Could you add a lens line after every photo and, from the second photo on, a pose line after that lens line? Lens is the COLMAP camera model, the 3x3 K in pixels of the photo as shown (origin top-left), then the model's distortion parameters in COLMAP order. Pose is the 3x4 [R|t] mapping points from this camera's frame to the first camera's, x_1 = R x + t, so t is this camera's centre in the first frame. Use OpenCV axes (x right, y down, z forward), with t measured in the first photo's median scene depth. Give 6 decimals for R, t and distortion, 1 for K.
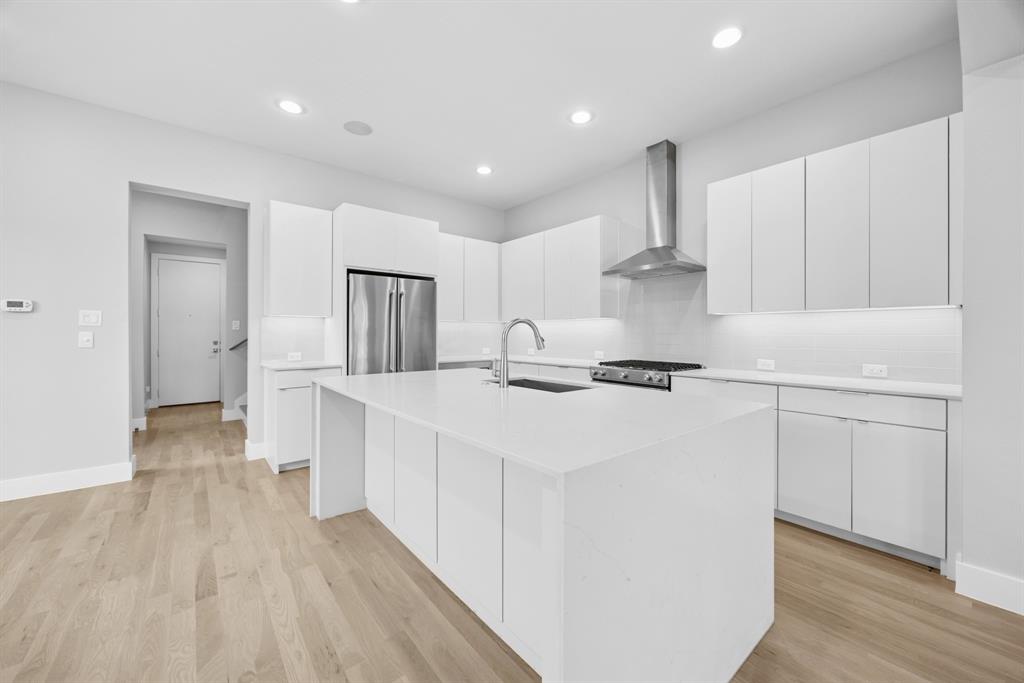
lens RADIAL K [[395.3, 0, 509.1], [0, 395.3, 334.2], [0, 0, 1]] dist [-0.001663, 0.000030]
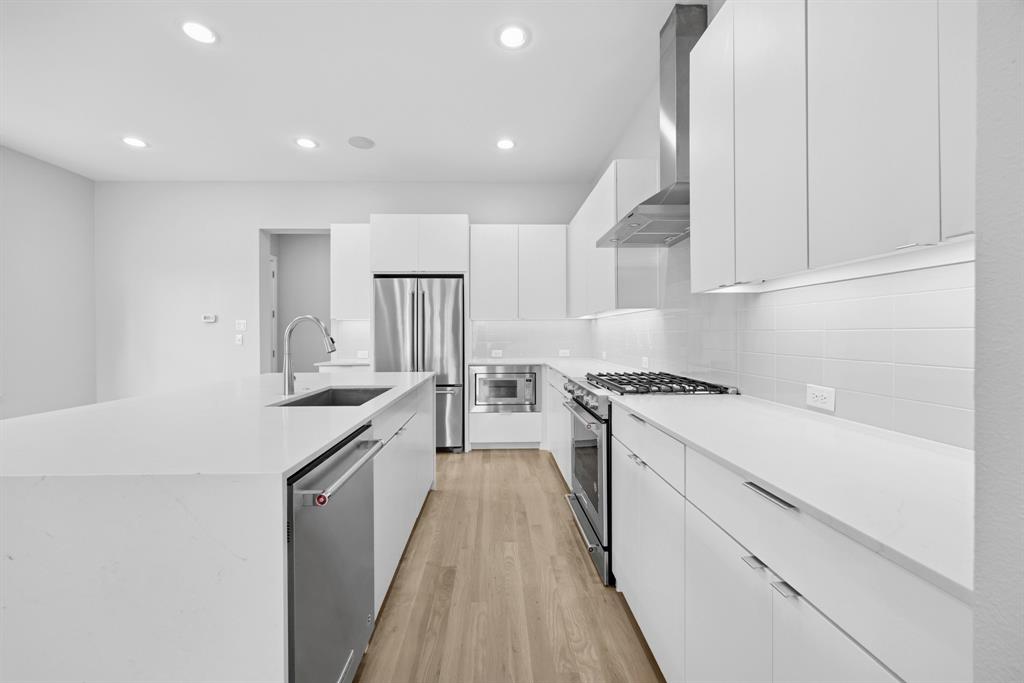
lens RADIAL K [[395.3, 0, 509.1], [0, 395.3, 334.2], [0, 0, 1]] dist [-0.001663, 0.000030]
pose [[0.795636, -0.007124, -0.605734, 0.571065], [0.009404, 0.999956, 0.000591, 0.001707], [0.605702, -0.006166, 0.795667, 0.381479]]
